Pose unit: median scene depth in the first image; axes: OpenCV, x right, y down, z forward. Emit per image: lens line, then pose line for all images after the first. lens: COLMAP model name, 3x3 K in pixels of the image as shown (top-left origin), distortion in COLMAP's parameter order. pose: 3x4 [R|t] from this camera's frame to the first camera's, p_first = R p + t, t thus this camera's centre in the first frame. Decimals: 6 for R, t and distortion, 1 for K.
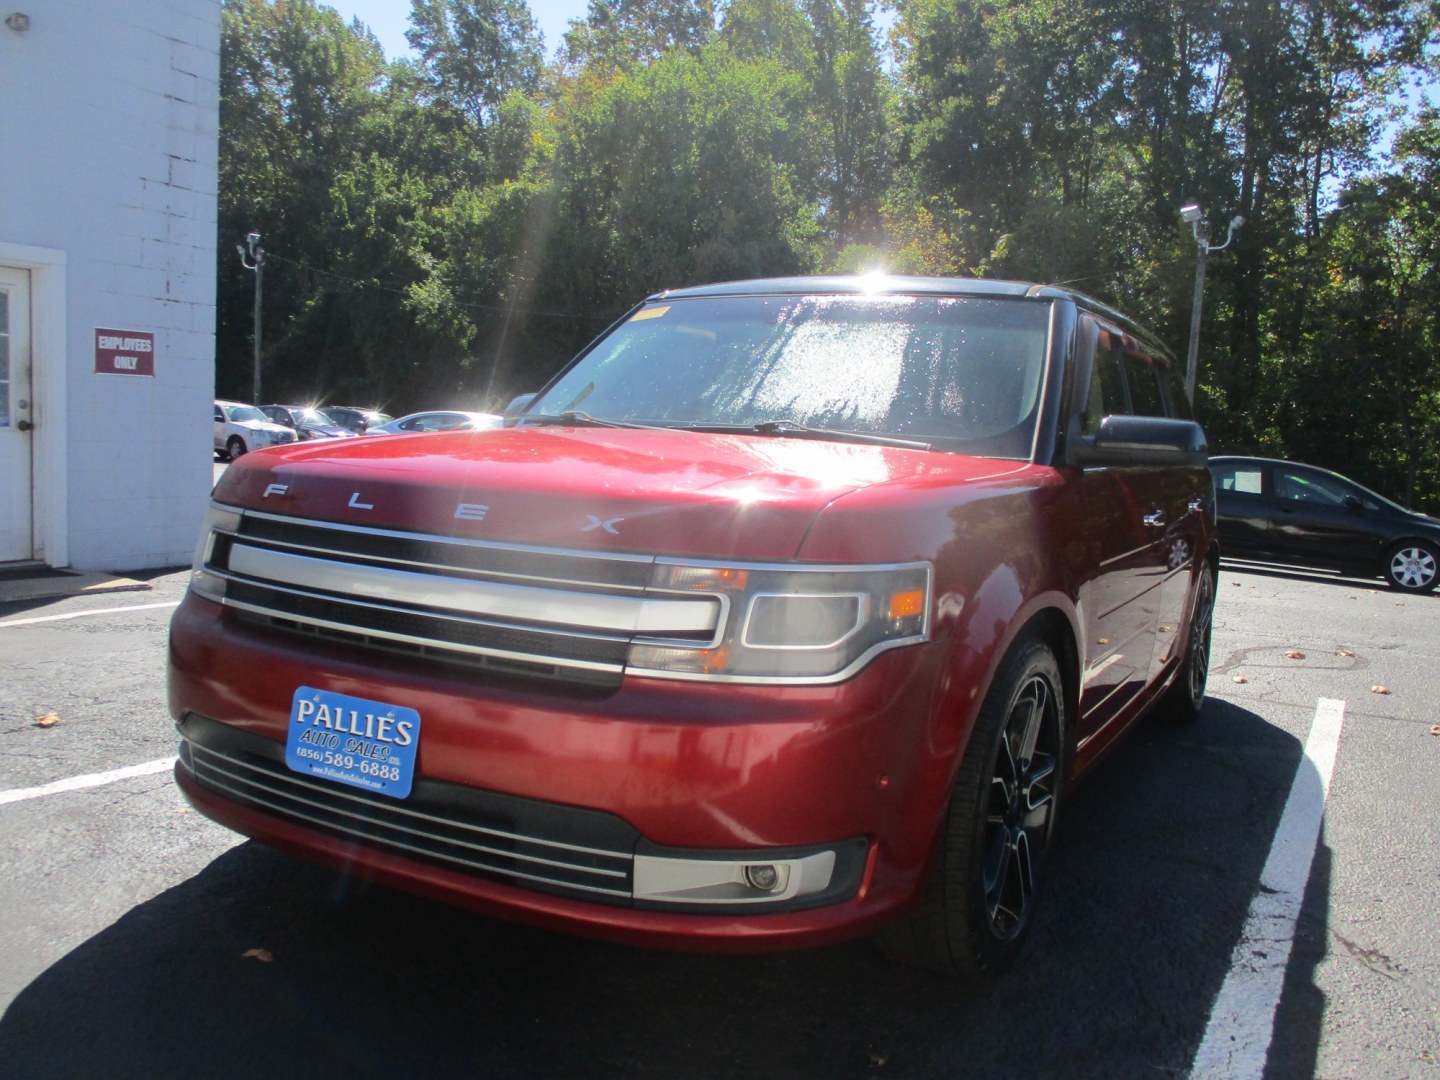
lens RADIAL K [[1204.4, 0, 722.0], [0, 1204.4, 537.8], [0, 0, 1]] dist [-0.031547, 0.009343]
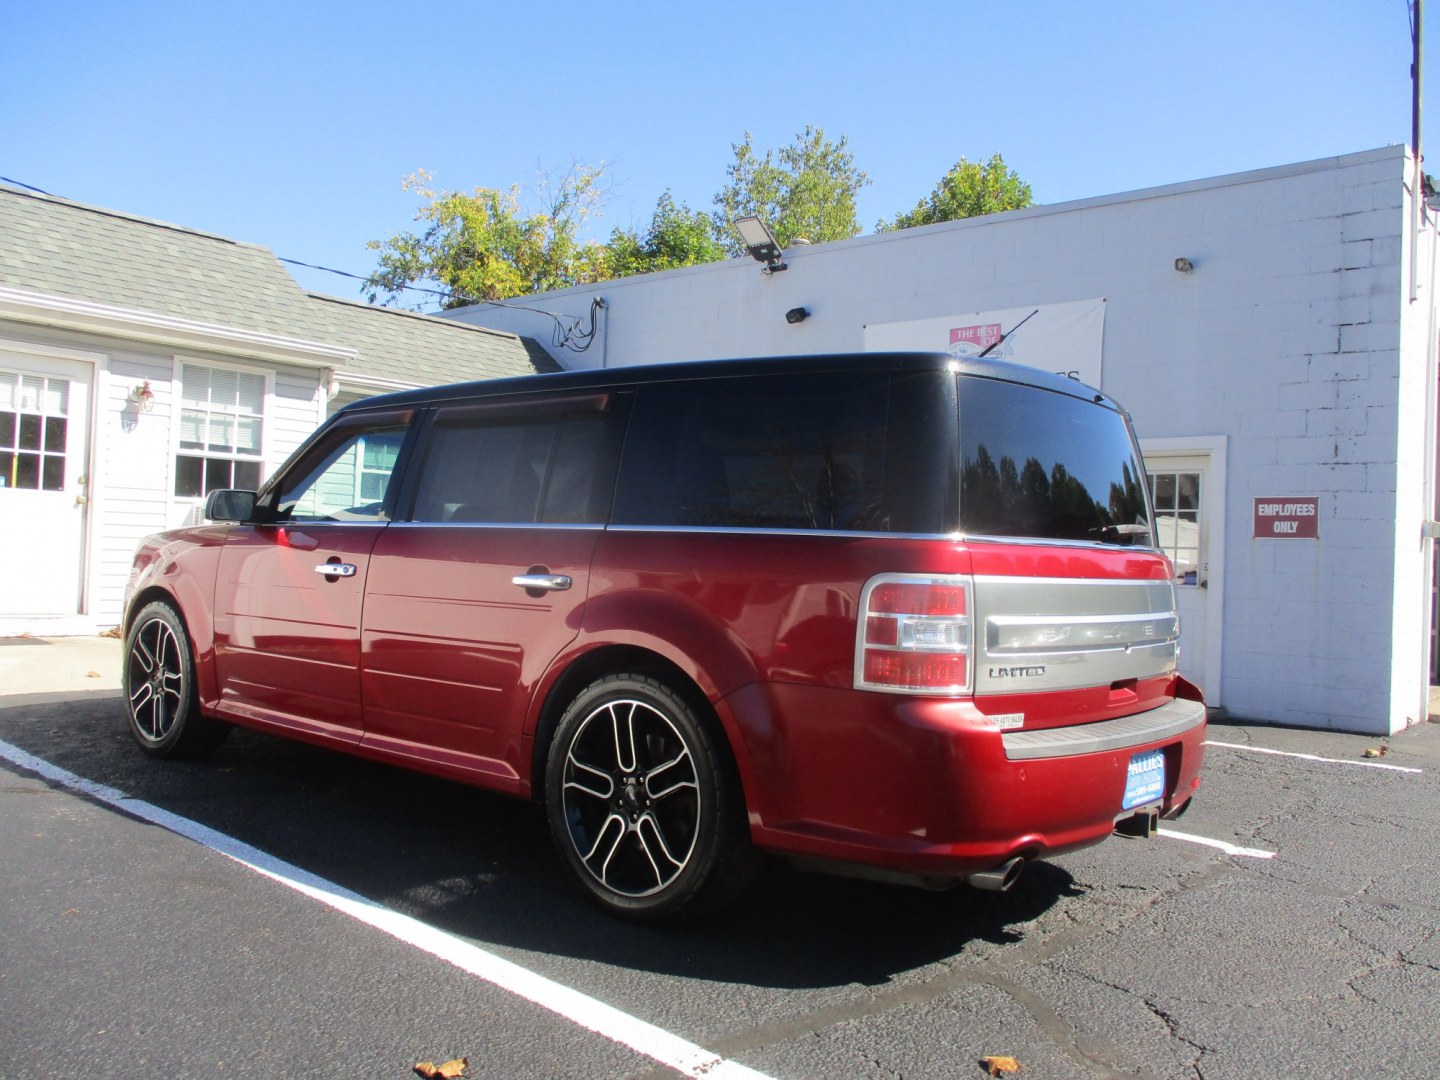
lens RADIAL K [[1204.4, 0, 712.7], [0, 1204.4, 537.7], [0, 0, 1]] dist [-0.031547, 0.009343]
pose [[-0.199985, -0.069247, -0.977349, 0.144371], [-0.136000, 0.989805, -0.042302, -0.004818], [0.970314, 0.124459, -0.207364, 0.160301]]
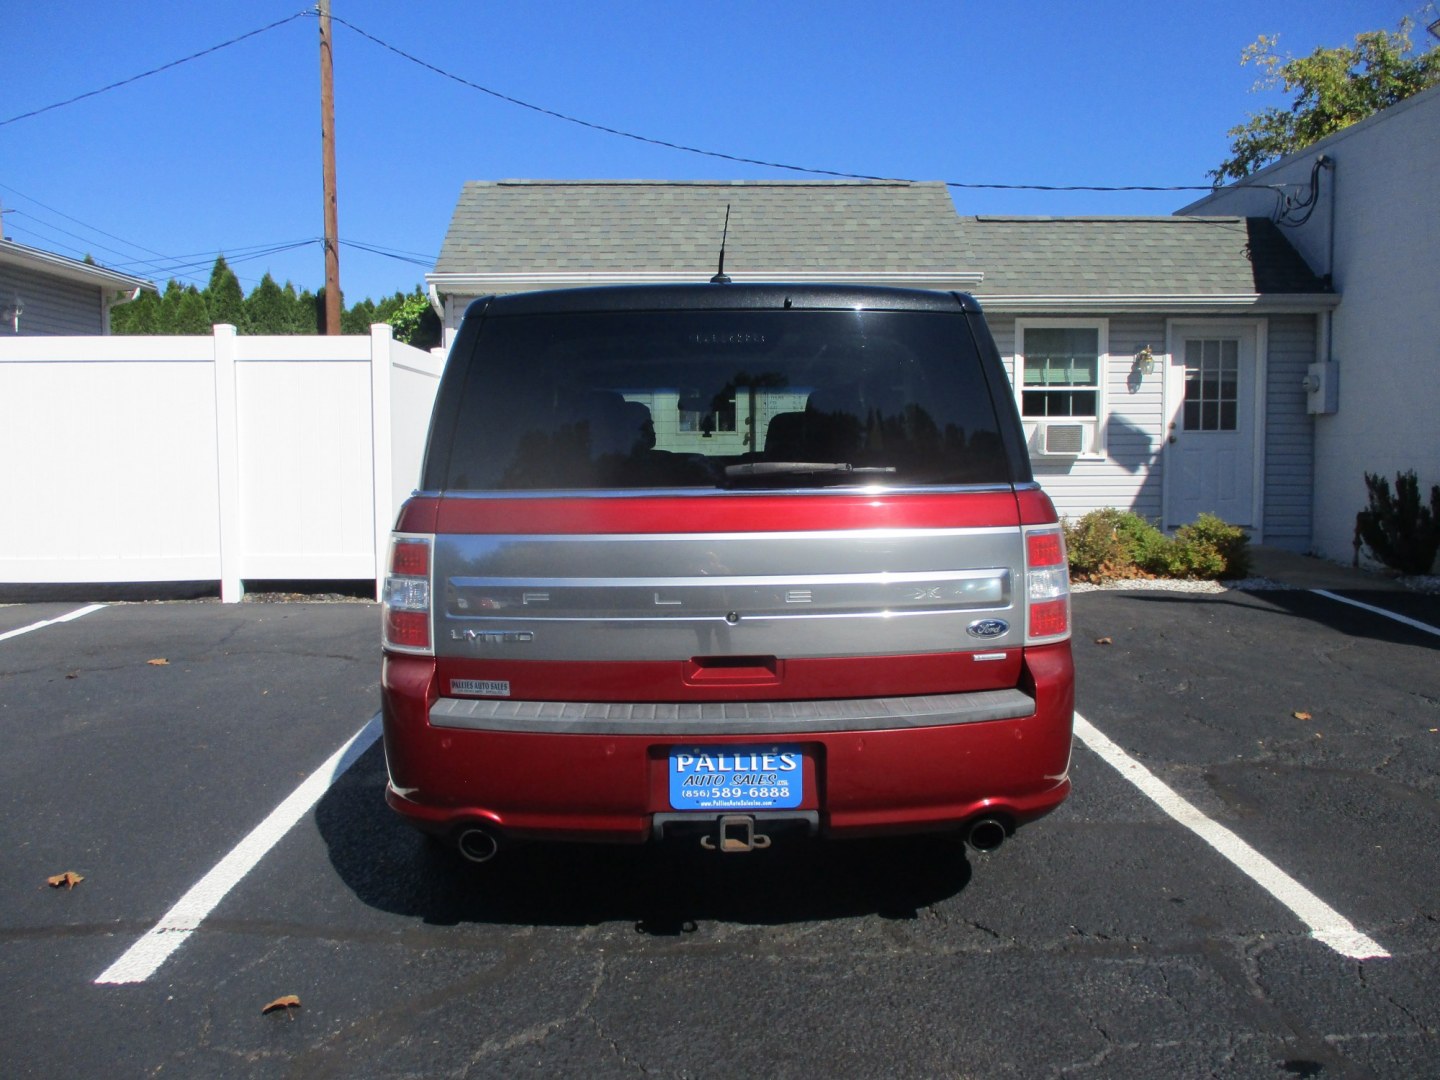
lens RADIAL K [[1204.4, 0, 724.6], [0, 1204.4, 515.3], [0, 0, 1]] dist [-0.031547, 0.009343]
pose [[-0.862064, -0.009422, -0.506712, 0.080047], [-0.078227, 0.990319, 0.114672, -0.021232], [0.500726, 0.138493, -0.854455, 0.244441]]
